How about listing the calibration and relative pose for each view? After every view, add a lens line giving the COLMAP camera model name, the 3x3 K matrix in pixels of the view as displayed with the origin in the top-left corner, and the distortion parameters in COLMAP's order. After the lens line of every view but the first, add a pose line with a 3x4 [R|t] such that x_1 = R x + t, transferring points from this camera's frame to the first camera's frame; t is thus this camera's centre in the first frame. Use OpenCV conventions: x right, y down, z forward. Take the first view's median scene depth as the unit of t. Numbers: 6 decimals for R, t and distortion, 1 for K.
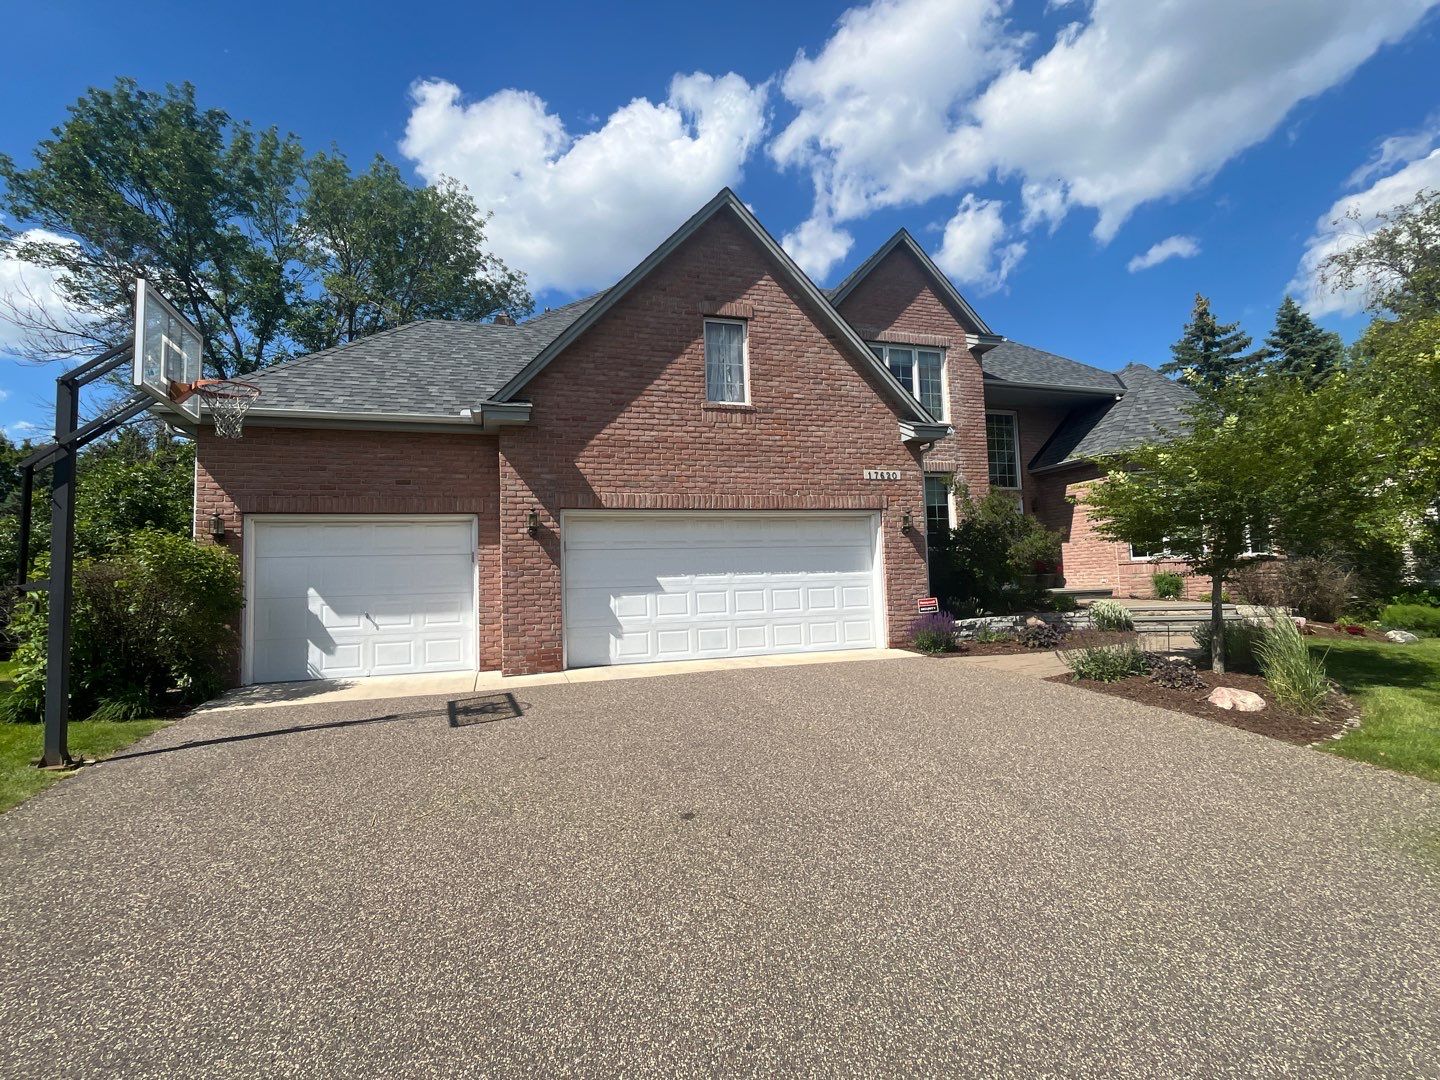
lens RADIAL K [[707.1, 0, 720.0], [0, 707.1, 540.0], [0, 0, 1]] dist [-0.001681, -0.000351]
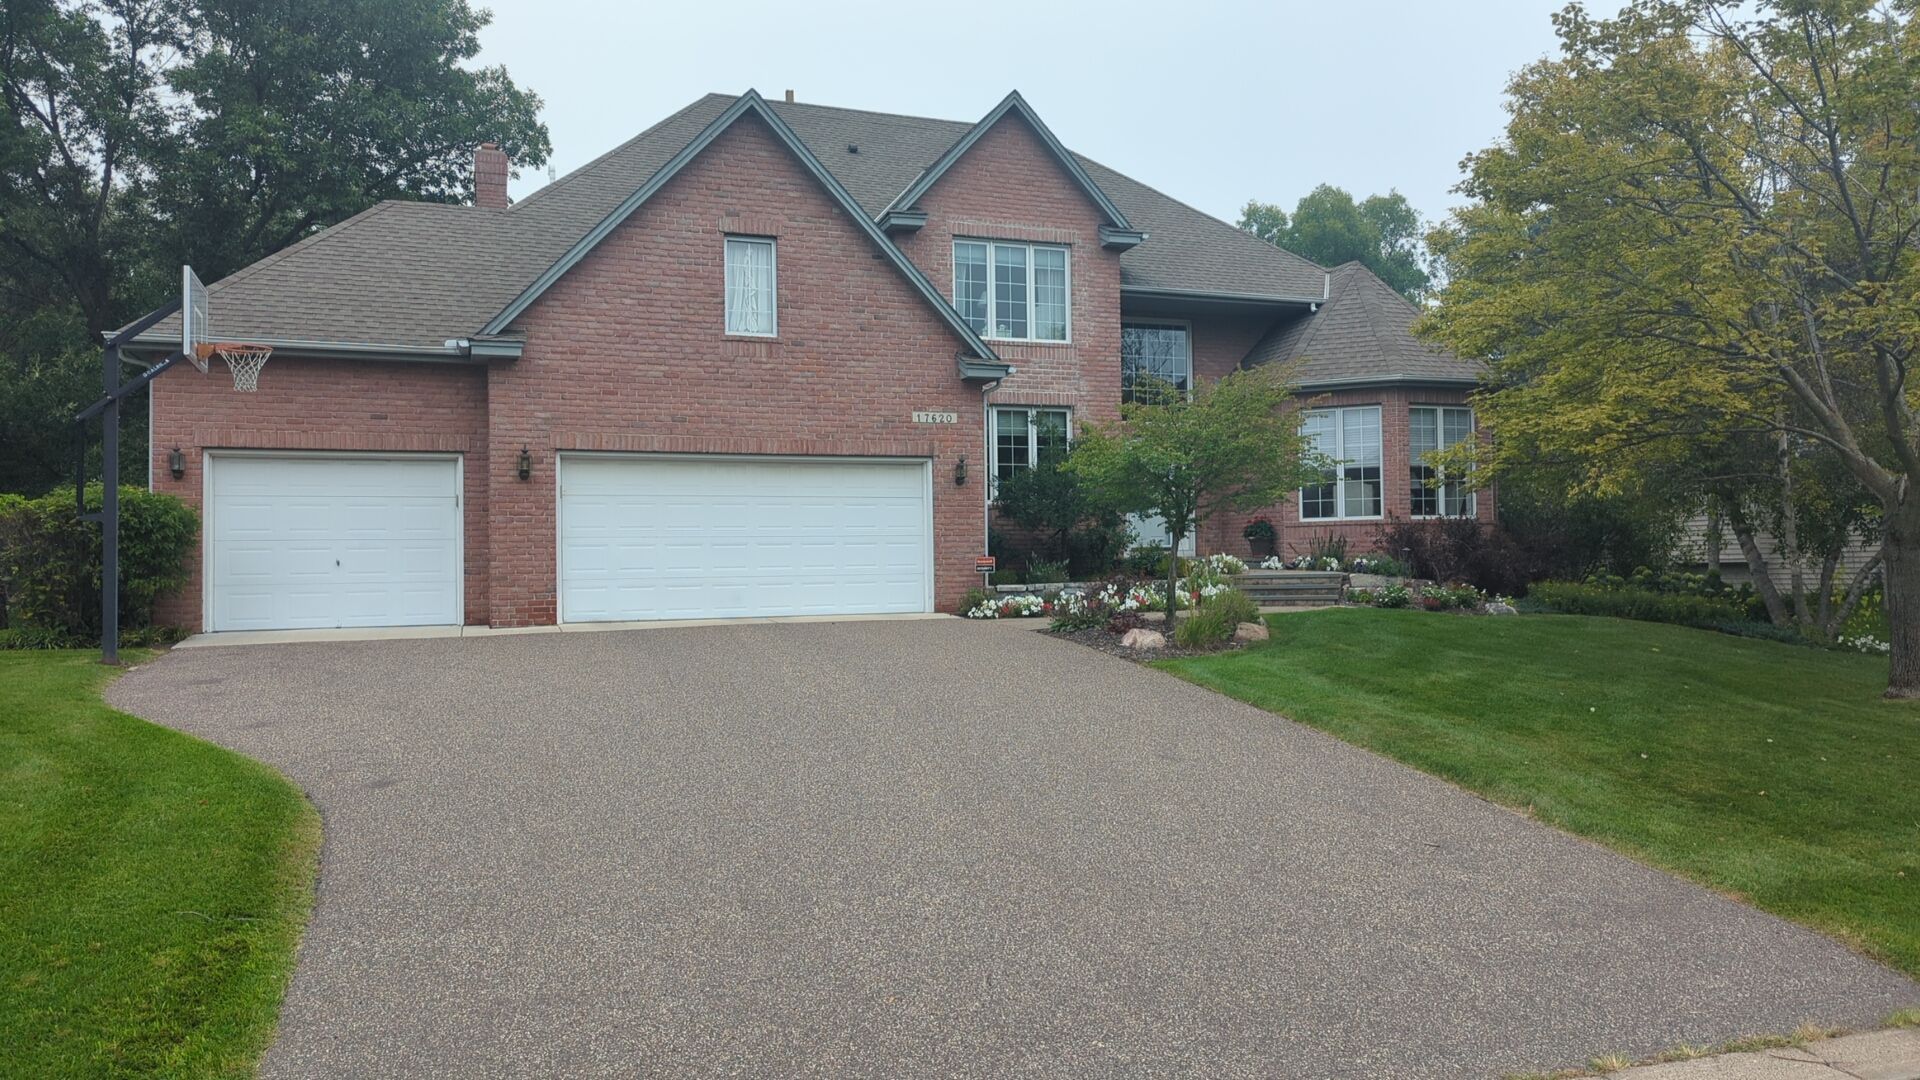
lens RADIAL K [[1286.8, 0, 960.0], [0, 1286.8, 540.0], [0, 0, 1]] dist [0.059138, 0.000439]
pose [[0.998661, 0.022517, 0.046578, 0.204642], [-0.024981, 0.998281, 0.053017, -0.027414], [-0.045304, -0.054110, 0.997507, -0.651284]]
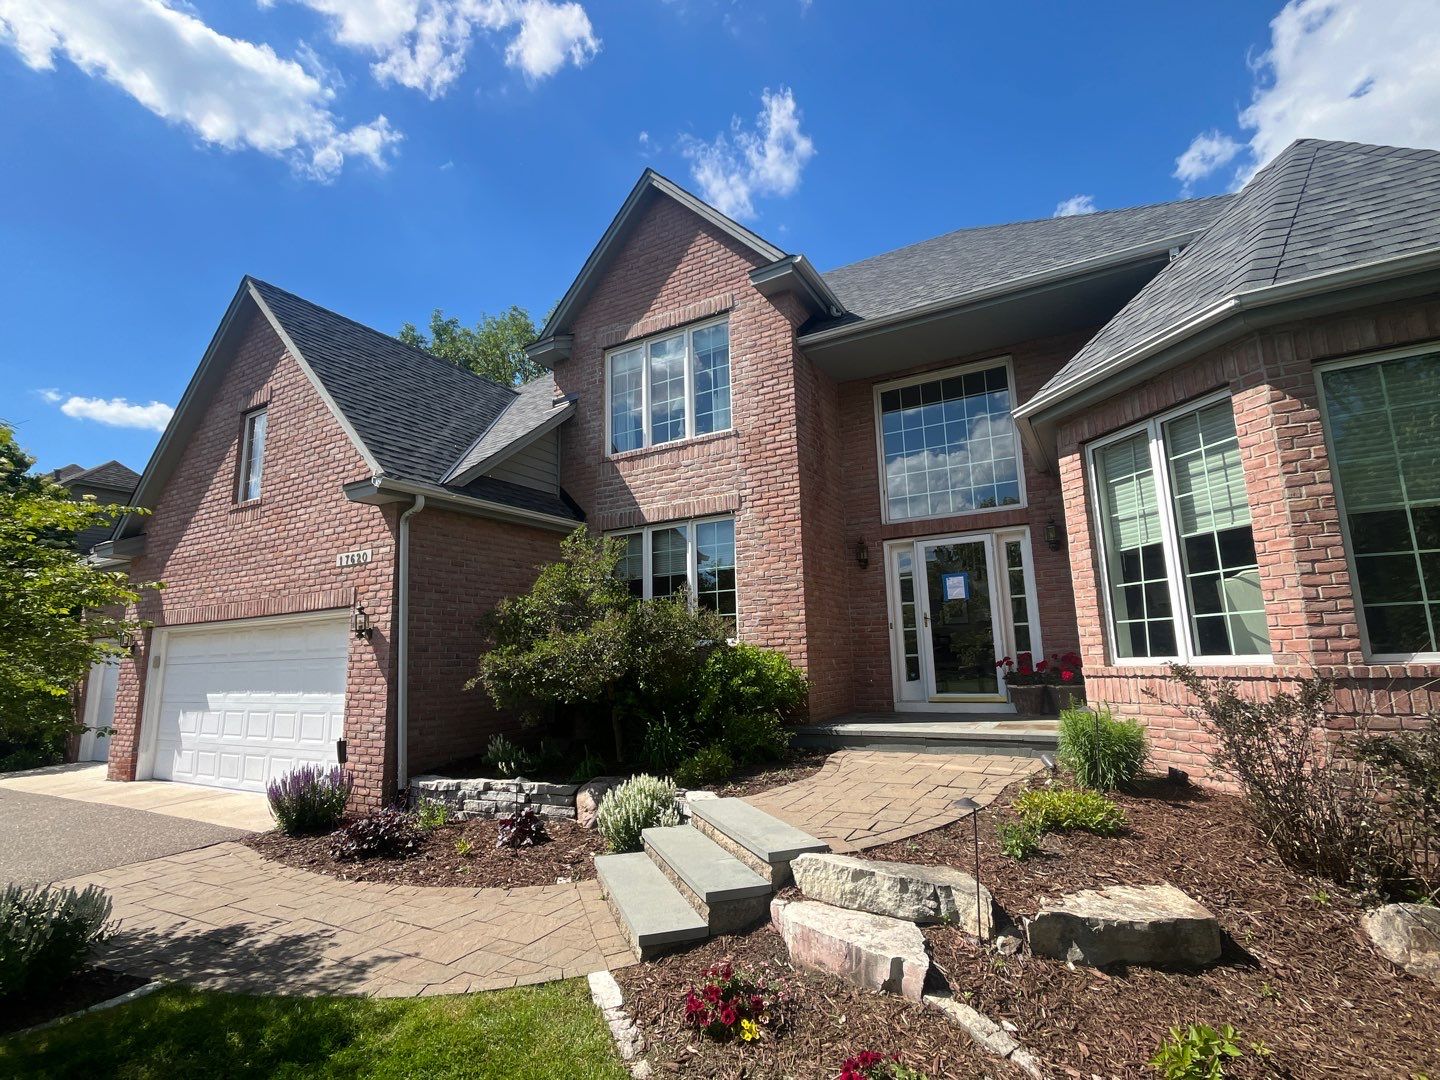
lens RADIAL K [[707.1, 0, 720.0], [0, 707.1, 540.0], [0, 0, 1]] dist [-0.001681, -0.000351]
pose [[0.657687, -0.114273, -0.744573, 1.084423], [0.055199, 0.993080, -0.103654, -0.016477], [0.751266, 0.027072, 0.659444, 0.864177]]
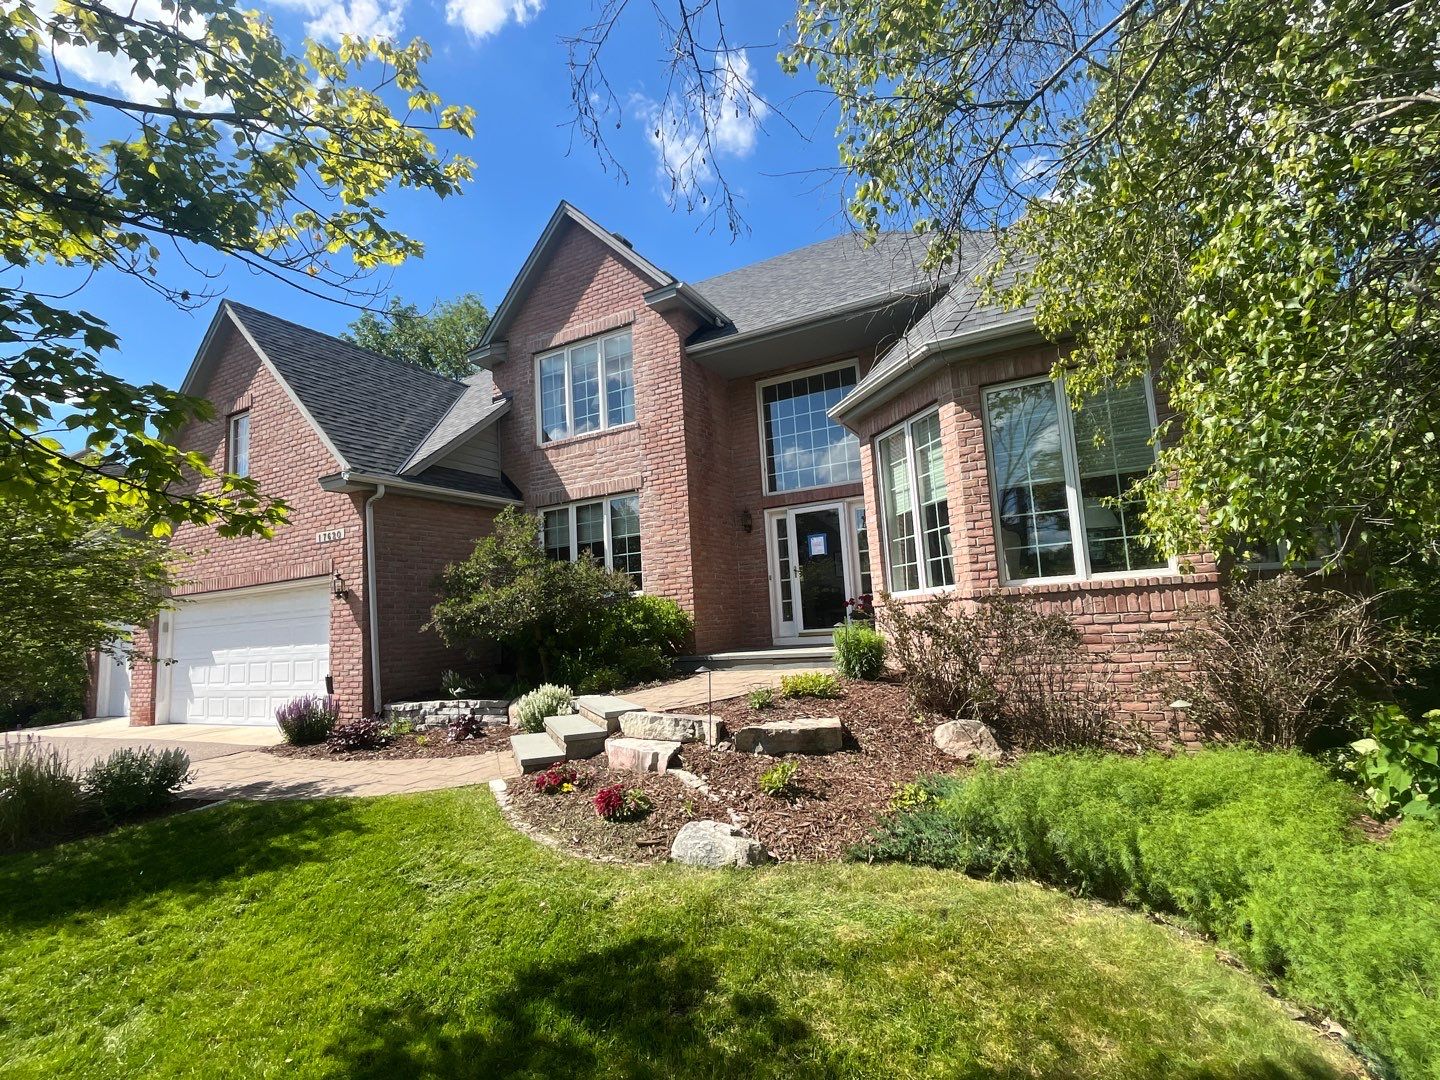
lens RADIAL K [[707.1, 0, 720.0], [0, 707.1, 540.0], [0, 0, 1]] dist [-0.001681, -0.000351]
pose [[0.678454, -0.096212, -0.728315, 1.311200], [0.085382, 0.994995, -0.051904, 0.002600], [0.729664, -0.026971, 0.683274, 0.801470]]
